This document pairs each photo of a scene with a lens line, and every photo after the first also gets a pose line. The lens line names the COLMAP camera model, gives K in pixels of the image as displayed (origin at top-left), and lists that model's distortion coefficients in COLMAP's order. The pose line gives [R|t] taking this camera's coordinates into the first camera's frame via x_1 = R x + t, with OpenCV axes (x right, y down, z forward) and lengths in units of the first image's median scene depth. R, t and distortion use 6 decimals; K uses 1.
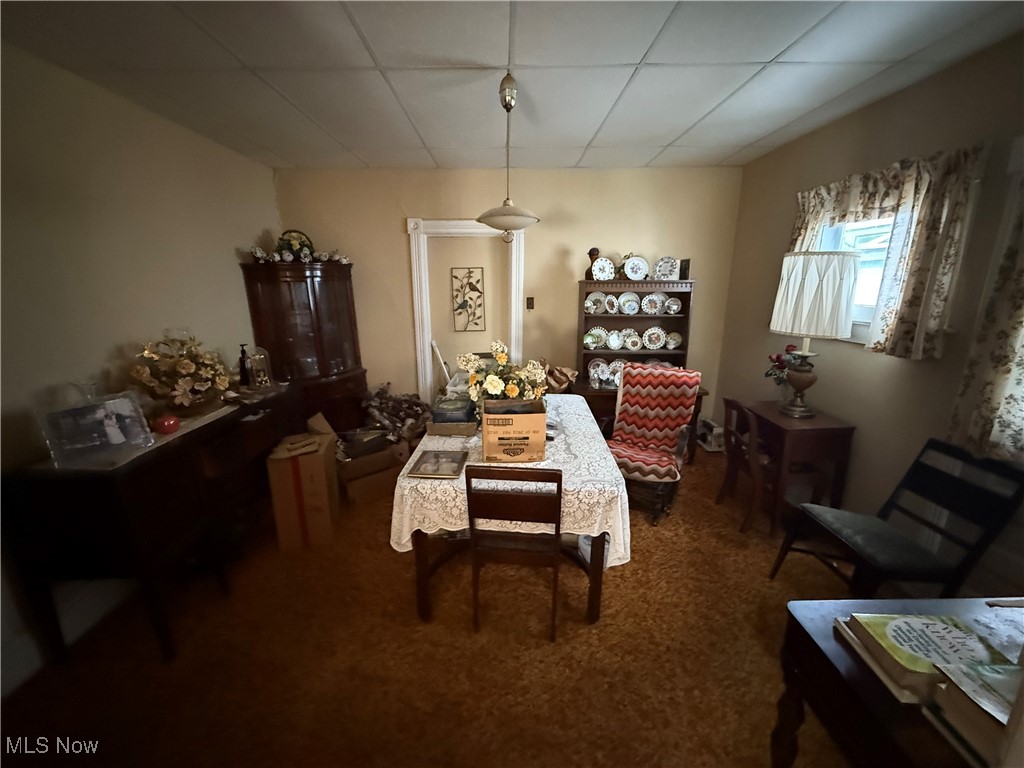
lens RADIAL K [[407.8, 0, 512.1], [0, 407.8, 389.8], [0, 0, 1]] dist [-0.014102, 0.000204]
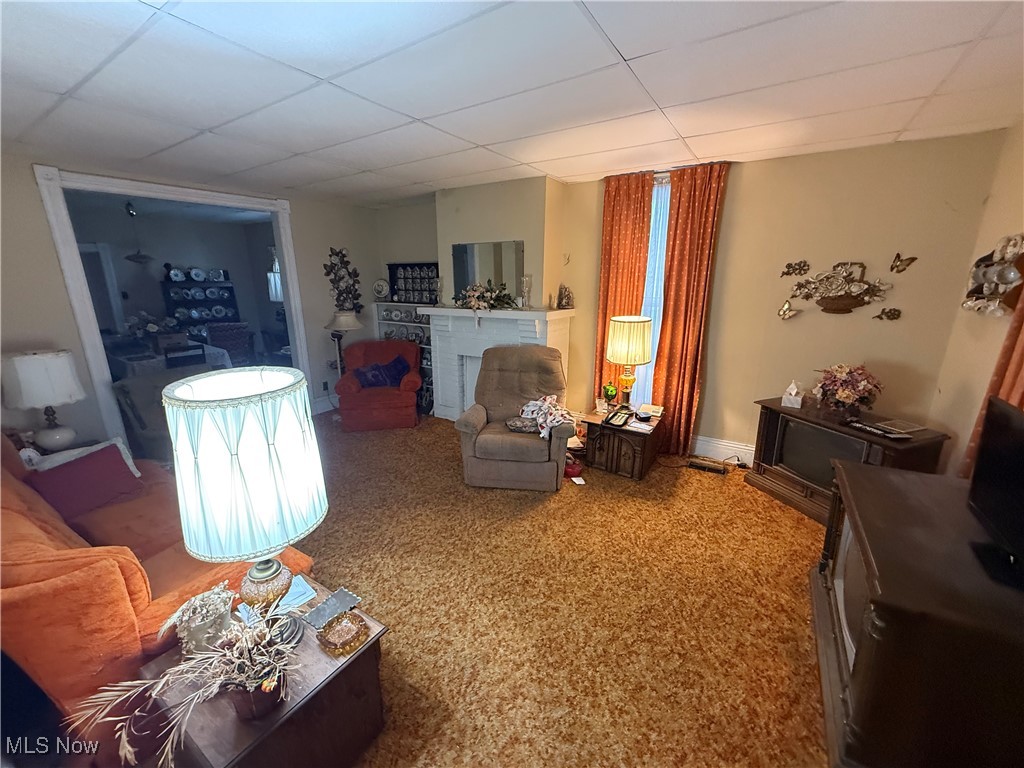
lens RADIAL K [[407.8, 0, 515.2], [0, 407.8, 387.1], [0, 0, 1]] dist [-0.014102, 0.000204]
pose [[0.546379, -0.205985, 0.811813, -0.508979], [0.193077, 0.974155, 0.117229, 0.268218], [-0.814979, 0.092691, 0.572029, -1.198705]]
